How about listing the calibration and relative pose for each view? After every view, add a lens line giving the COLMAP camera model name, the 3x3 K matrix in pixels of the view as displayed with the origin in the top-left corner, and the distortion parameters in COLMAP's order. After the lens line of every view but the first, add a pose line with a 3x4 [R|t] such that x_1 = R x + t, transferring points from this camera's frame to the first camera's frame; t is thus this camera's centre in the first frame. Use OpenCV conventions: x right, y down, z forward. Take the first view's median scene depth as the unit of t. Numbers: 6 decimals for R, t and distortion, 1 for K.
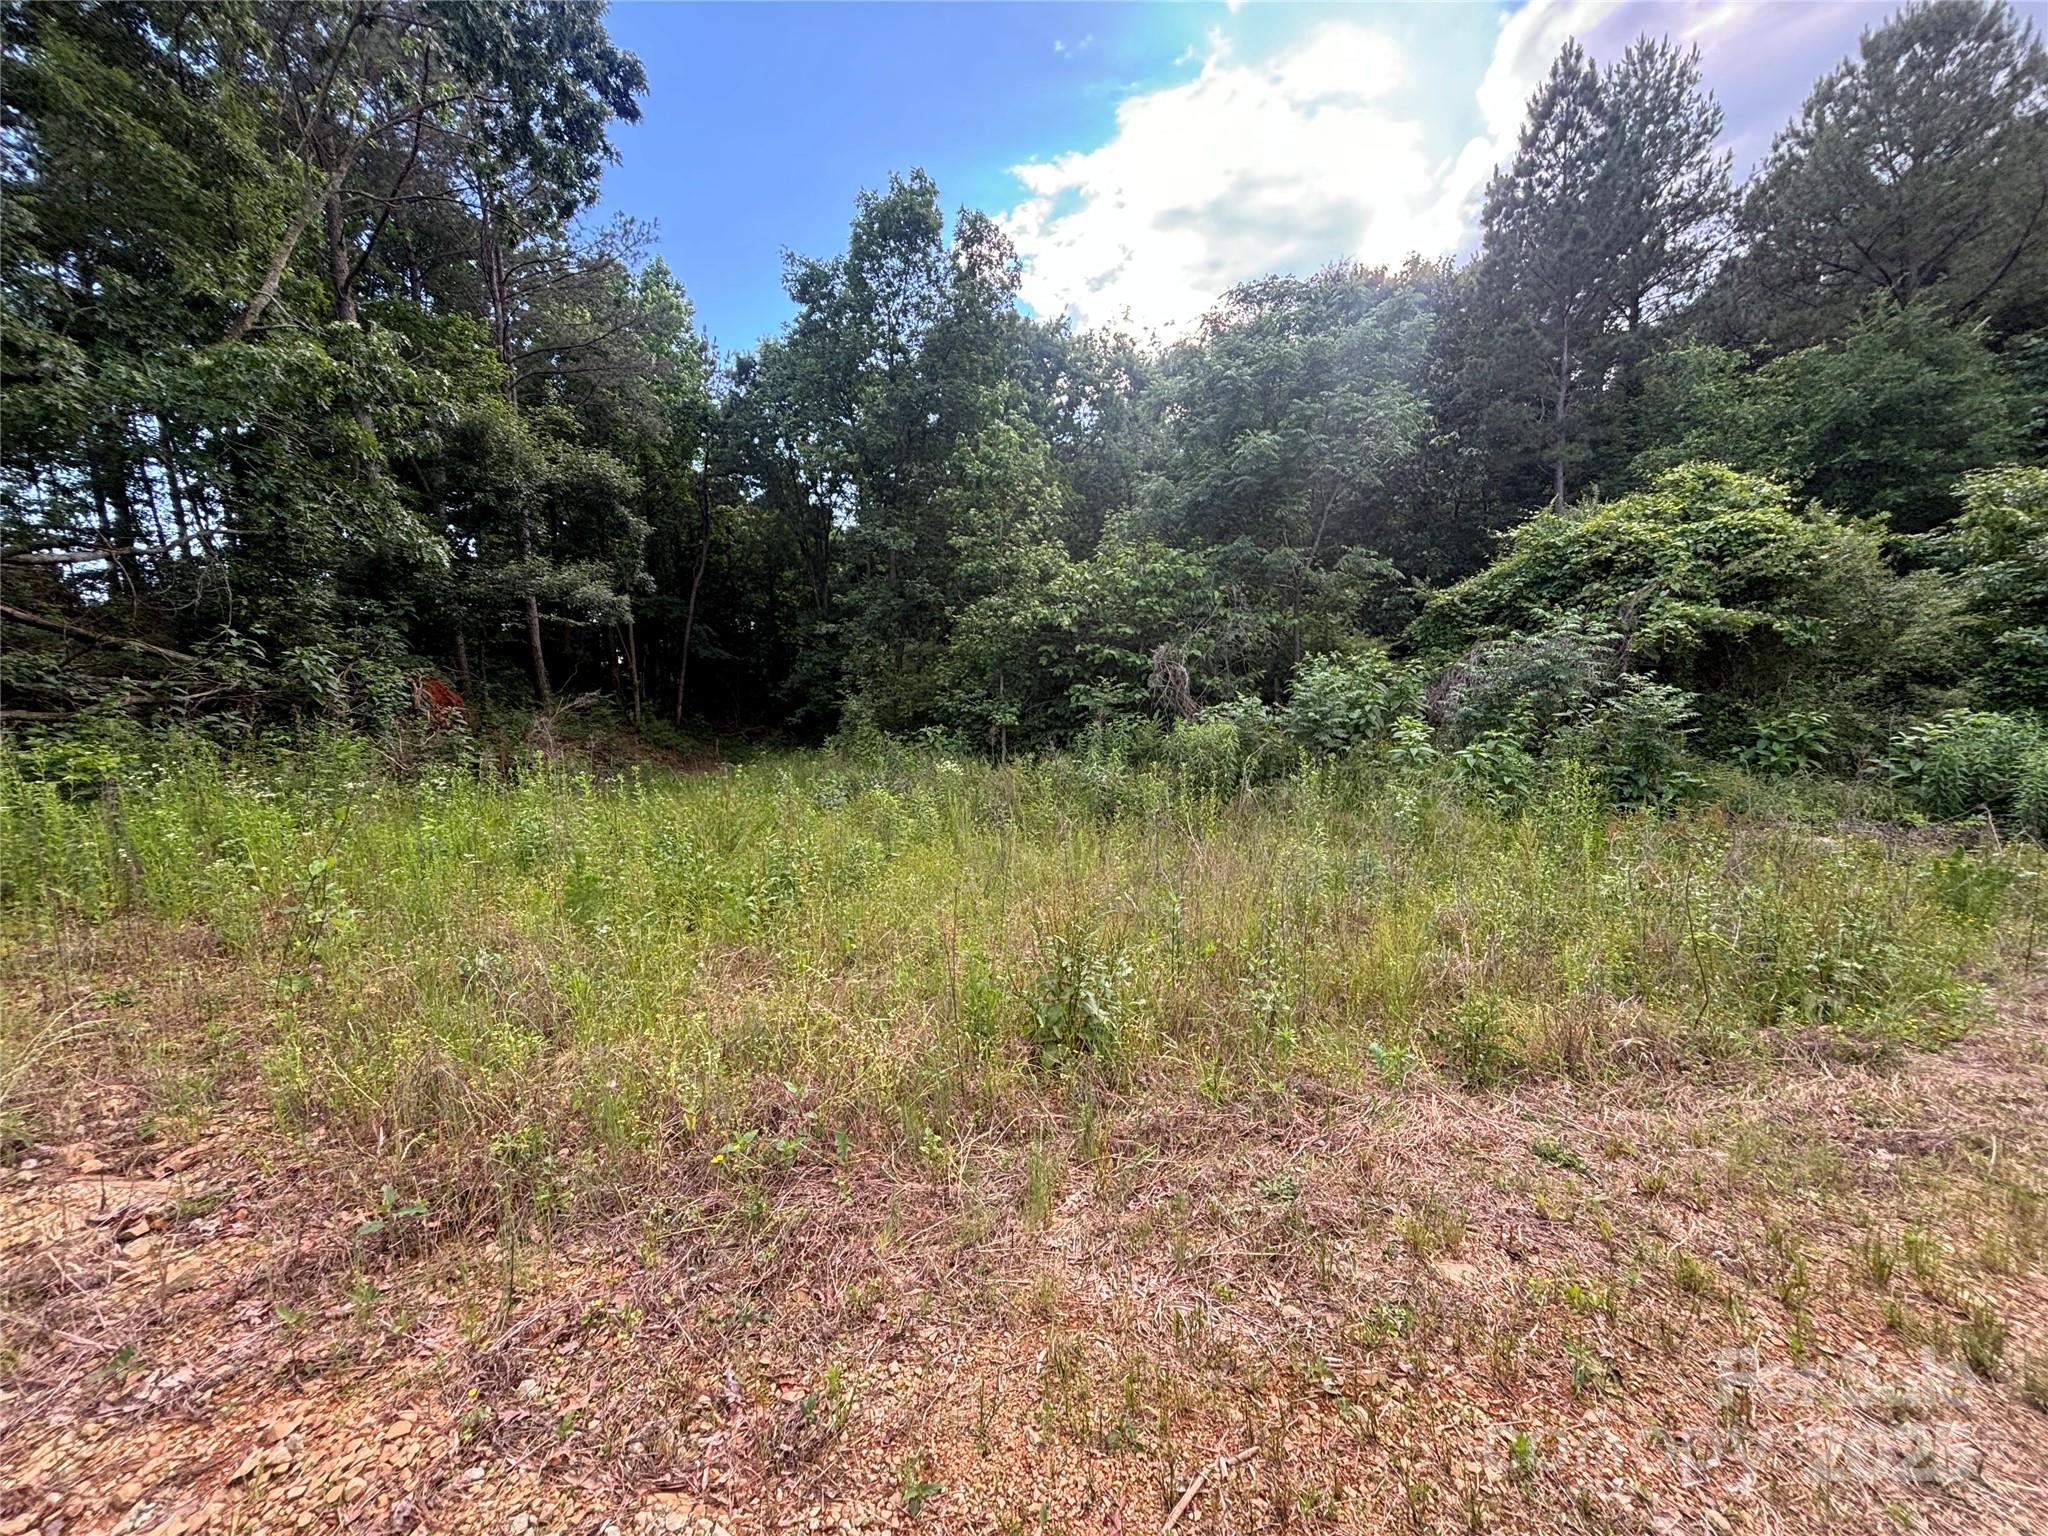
lens RADIAL K [[820.4, 0, 1022.8], [0, 820.4, 756.4], [0, 0, 1]] dist [0.002615, -0.000442]
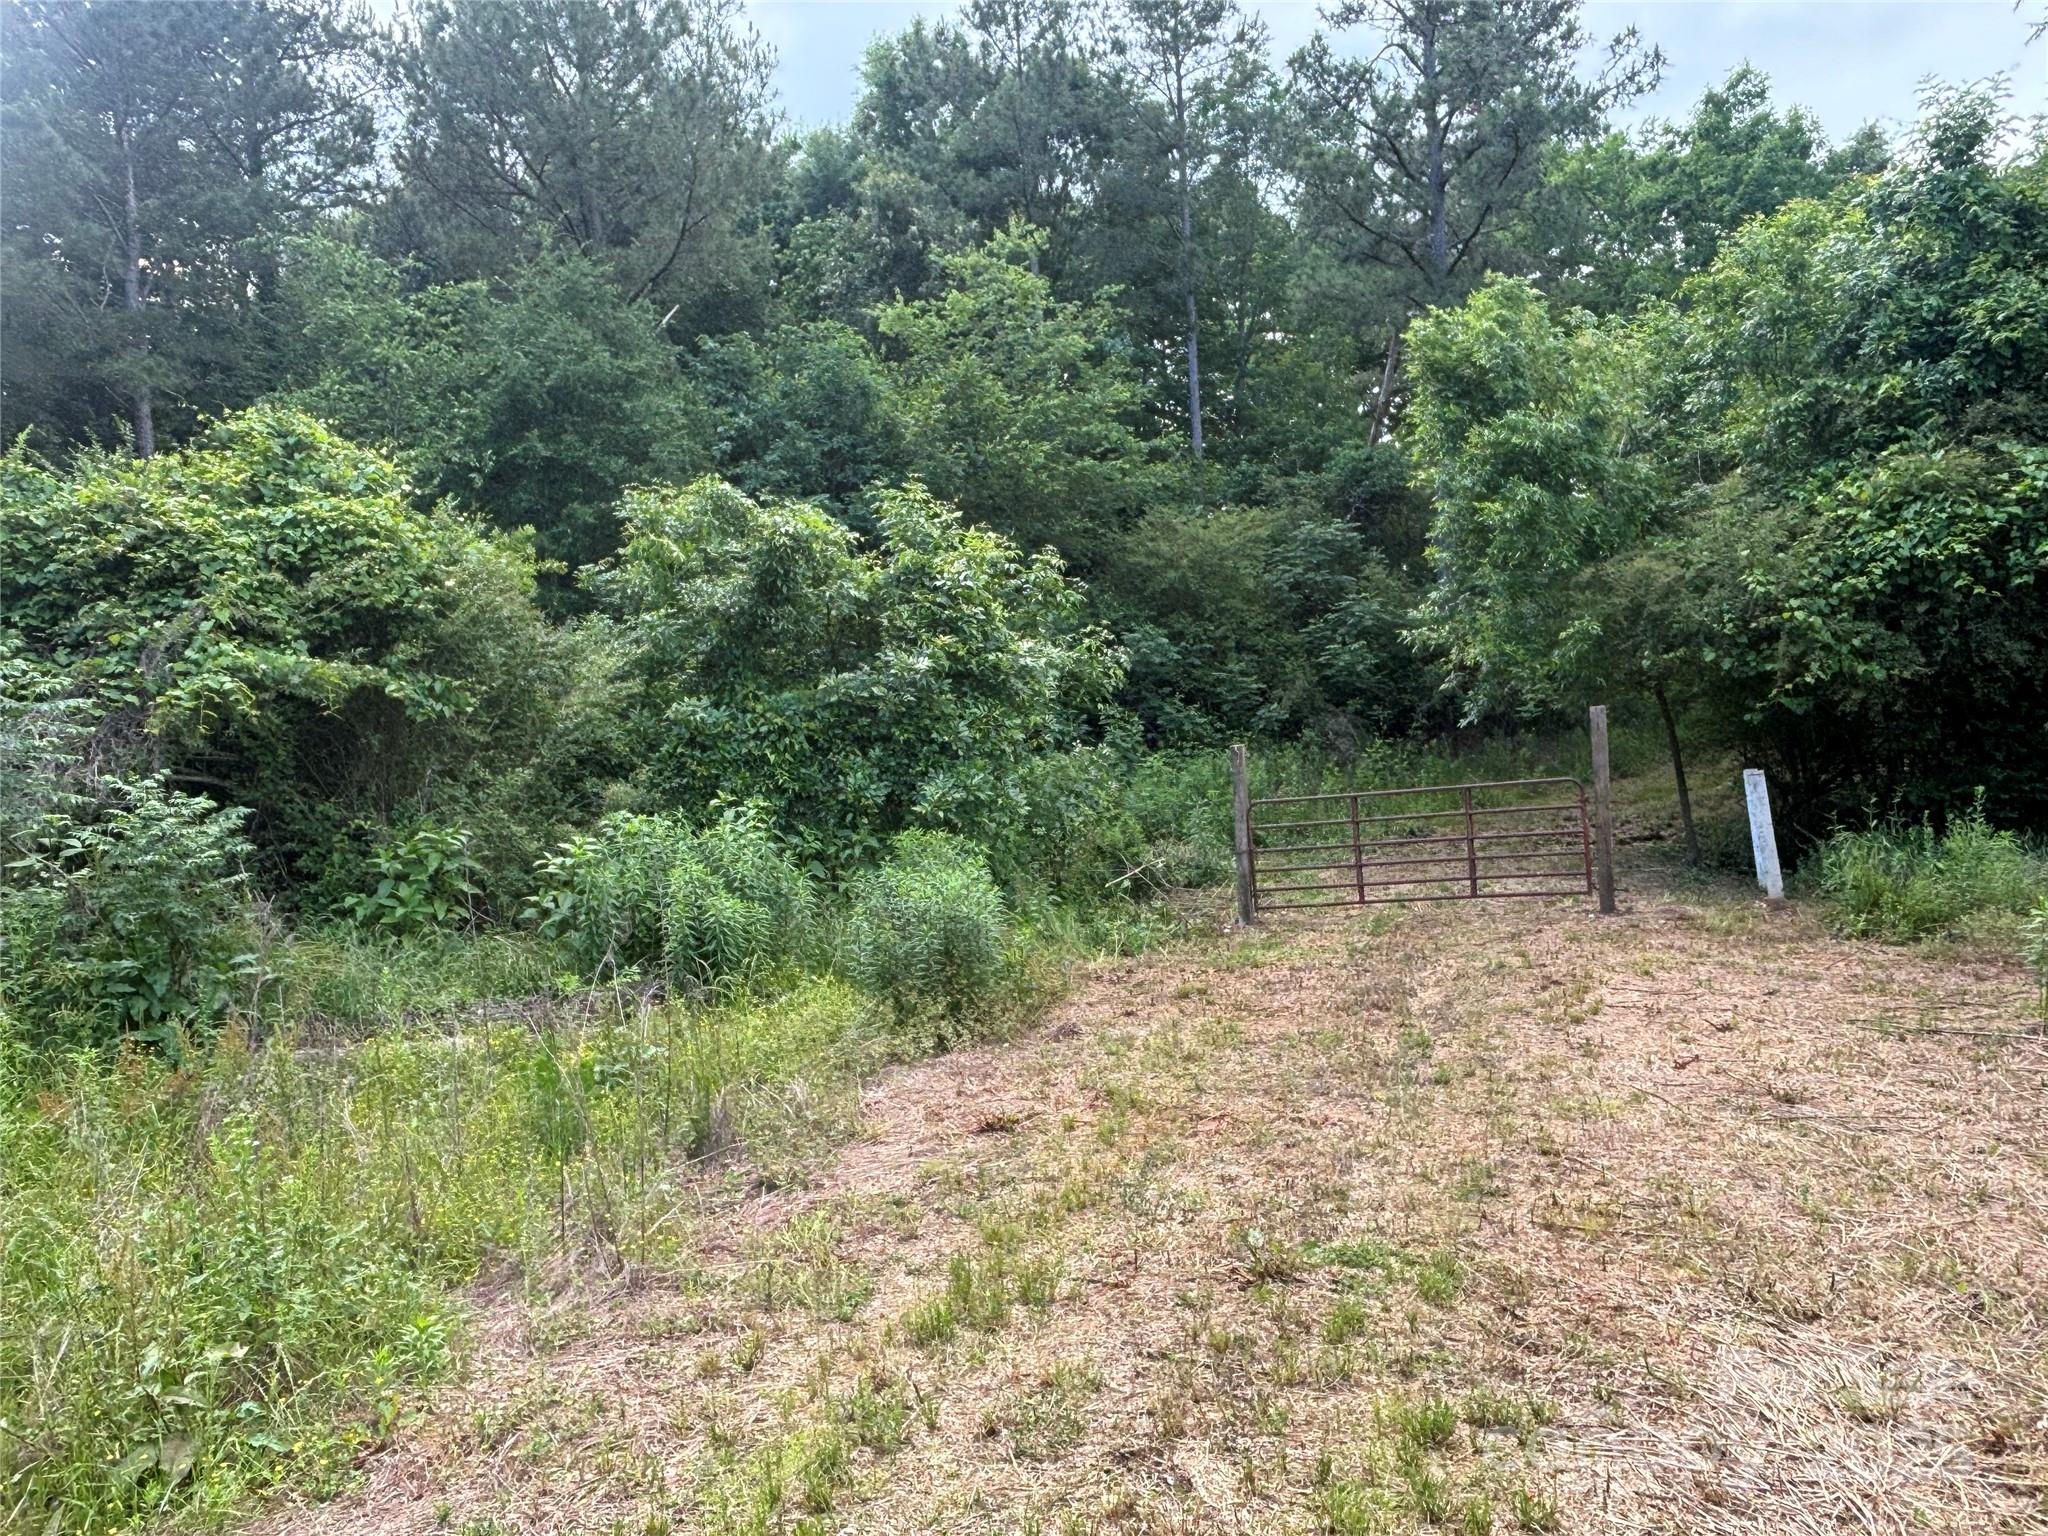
lens RADIAL K [[1496.6, 0, 1028.0], [0, 1496.6, 772.8], [0, 0, 1]] dist [-0.002105, -0.038303]
pose [[0.531222, -0.027937, 0.846772, 0.227778], [0.114951, 0.992591, -0.039367, -0.001465], [-0.839398, 0.118250, 0.530498, 0.034323]]
